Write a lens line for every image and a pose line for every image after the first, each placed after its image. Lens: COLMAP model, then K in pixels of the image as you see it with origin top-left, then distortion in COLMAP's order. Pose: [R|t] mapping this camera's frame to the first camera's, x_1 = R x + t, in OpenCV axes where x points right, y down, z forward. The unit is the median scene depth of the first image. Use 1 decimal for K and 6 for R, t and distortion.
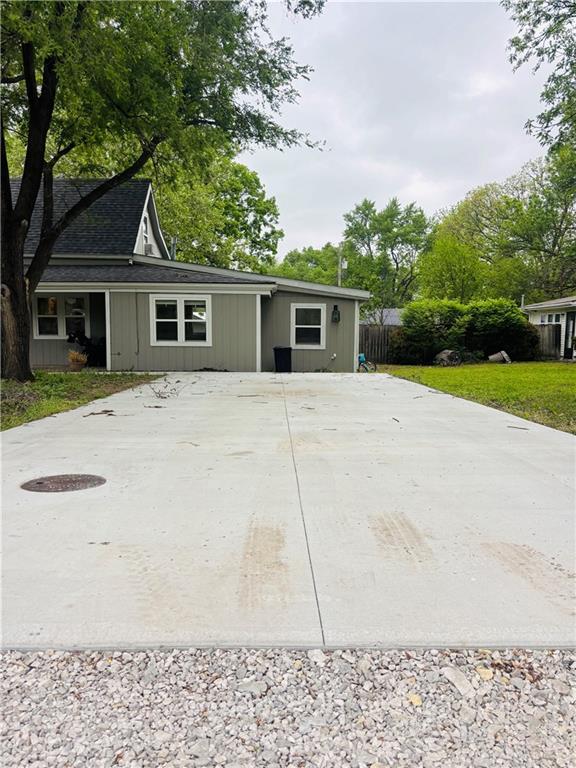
lens RADIAL K [[574.3, 0, 296.2], [0, 574.3, 387.2], [0, 0, 1]] dist [0.087936, -0.178246]
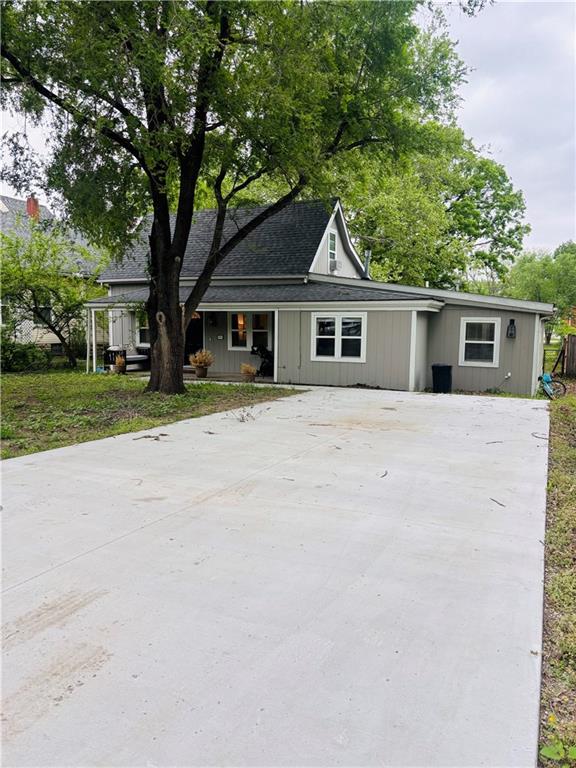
lens RADIAL K [[574.3, 0, 296.2], [0, 574.3, 387.2], [0, 0, 1]] dist [0.087936, -0.178246]
pose [[0.901389, 0.050462, -0.430061, 0.163887], [-0.048351, 0.998705, 0.015843, -0.034588], [0.430303, 0.006513, 0.902661, 0.030671]]
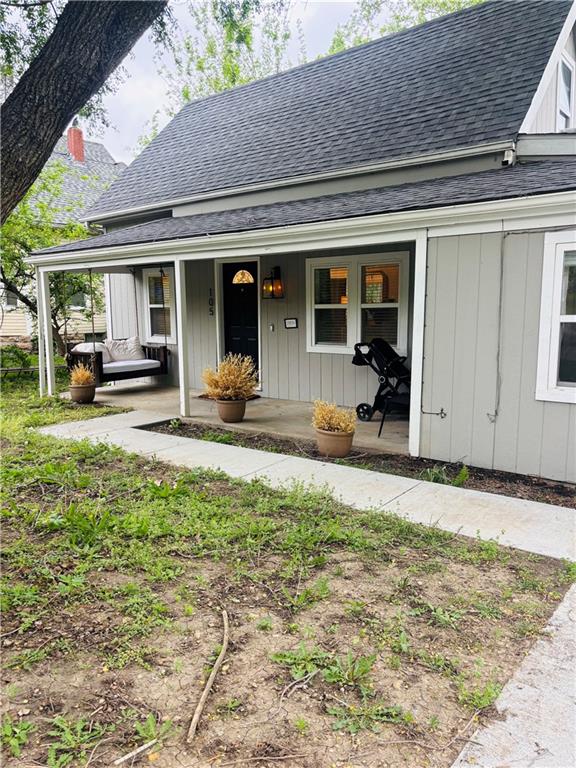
lens RADIAL K [[578.2, 0, 292.2], [0, 578.2, 389.6], [0, 0, 1]] dist [0.000215, 0.029304]
pose [[0.762118, 0.080771, -0.642380, -0.136725], [-0.052992, 0.996641, 0.062445, -0.081151], [0.645266, -0.013550, 0.763838, 0.608831]]
